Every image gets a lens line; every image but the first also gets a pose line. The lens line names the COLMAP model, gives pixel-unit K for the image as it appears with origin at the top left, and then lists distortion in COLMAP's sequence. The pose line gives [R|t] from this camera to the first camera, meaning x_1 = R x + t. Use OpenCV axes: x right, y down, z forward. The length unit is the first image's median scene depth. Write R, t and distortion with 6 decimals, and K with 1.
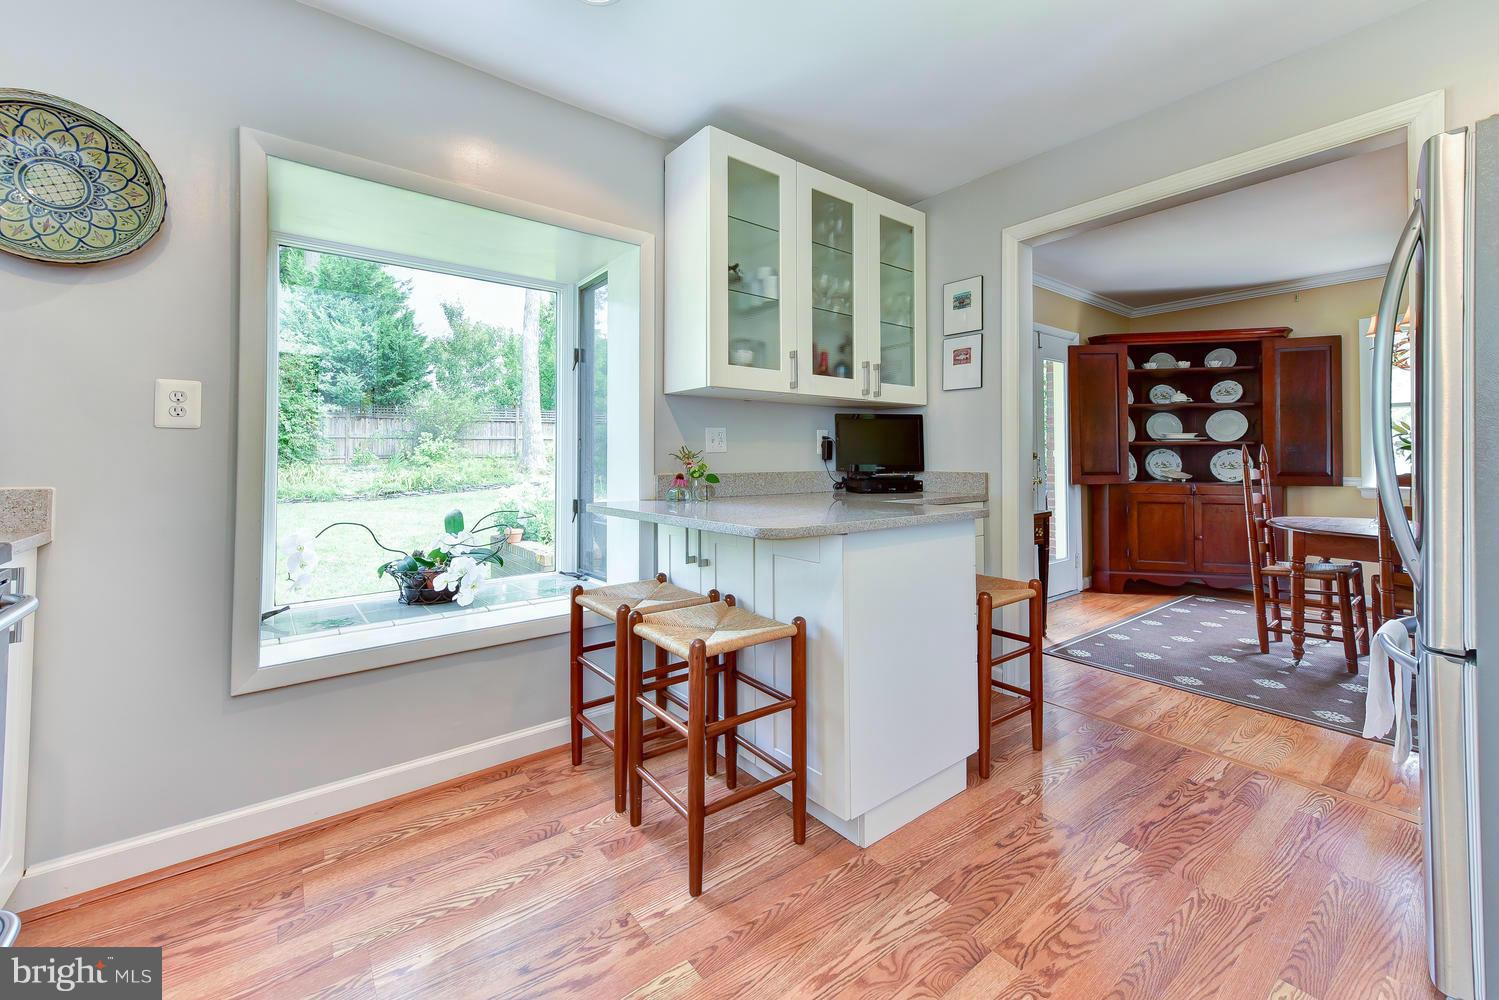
lens RADIAL K [[594.3, 0, 747.4], [0, 594.3, 460.8], [0, 0, 1]] dist [0.000244, -0.000032]
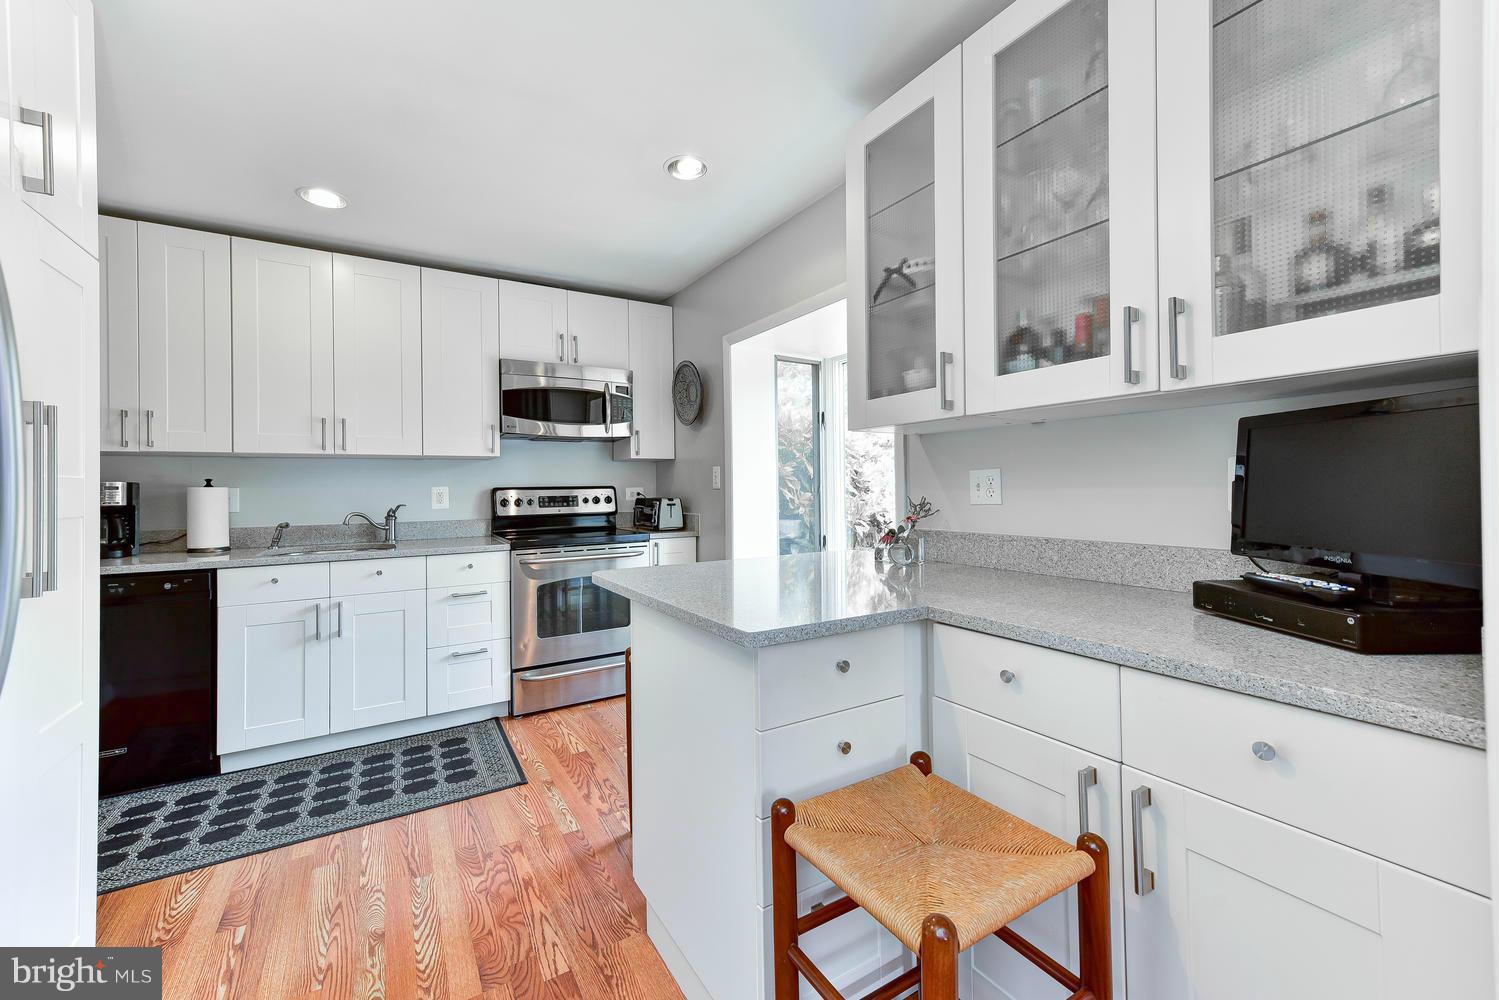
lens RADIAL K [[603.9, 0, 748.4], [0, 603.9, 491.5], [0, 0, 1]] dist [-0.000666, -0.000451]
pose [[-0.113321, -0.000103, -0.993558, 1.298125], [0.007646, 0.999970, -0.000976, -0.060316], [0.993529, -0.007707, -0.113317, 1.454256]]
